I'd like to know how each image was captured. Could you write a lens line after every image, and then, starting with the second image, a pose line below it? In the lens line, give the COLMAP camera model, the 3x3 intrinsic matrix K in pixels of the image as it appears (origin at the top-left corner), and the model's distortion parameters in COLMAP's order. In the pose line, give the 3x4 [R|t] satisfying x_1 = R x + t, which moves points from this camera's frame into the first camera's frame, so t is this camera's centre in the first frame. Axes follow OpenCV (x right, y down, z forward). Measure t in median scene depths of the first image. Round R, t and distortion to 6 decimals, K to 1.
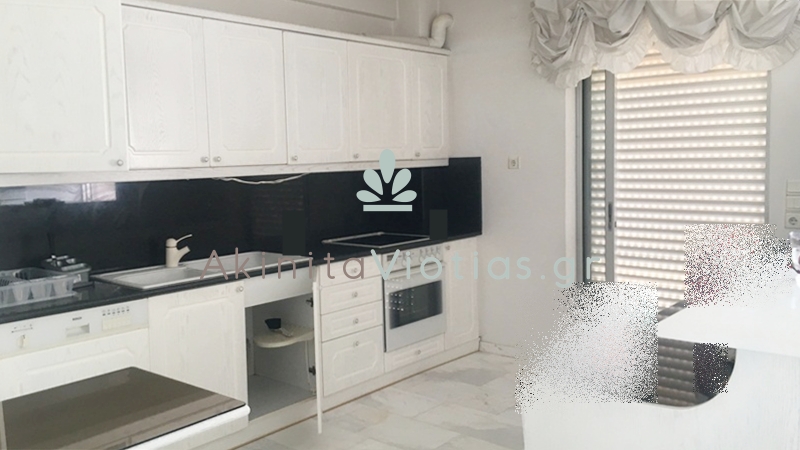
lens RADIAL K [[675.9, 0, 394.4], [0, 675.9, 219.7], [0, 0, 1]] dist [0.044355, -0.054820]
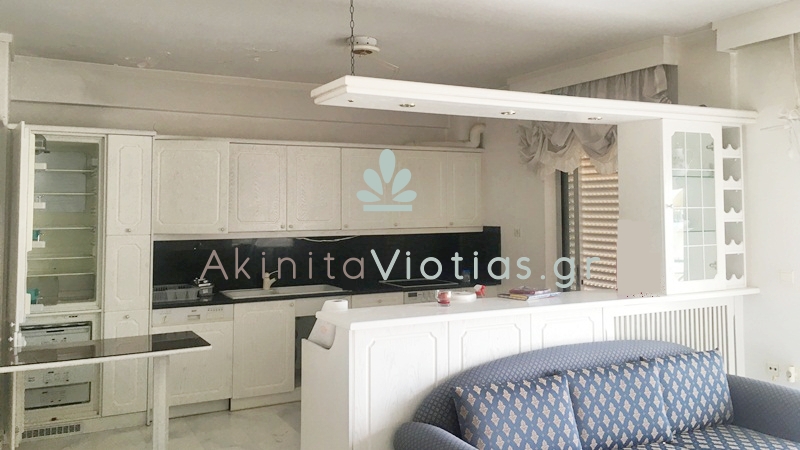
lens RADIAL K [[675.9, 0, 391.1], [0, 675.9, 178.9], [0, 0, 1]] dist [0.044355, -0.054820]
pose [[0.927773, 0.004908, -0.373112, 0.536909], [-0.053367, 0.991379, -0.119661, -0.016509], [0.369308, 0.130931, 0.920037, -0.426784]]
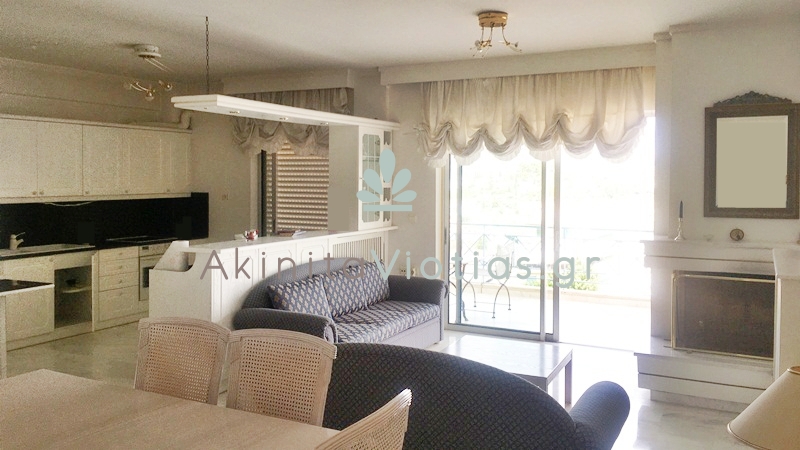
lens RADIAL K [[675.9, 0, 402.1], [0, 675.9, 196.2], [0, 0, 1]] dist [0.044355, -0.054820]
pose [[0.969434, 0.022434, 0.244325, 0.230075], [-0.005720, 0.997607, -0.068905, 0.041971], [-0.245286, 0.065401, 0.967242, -1.001672]]
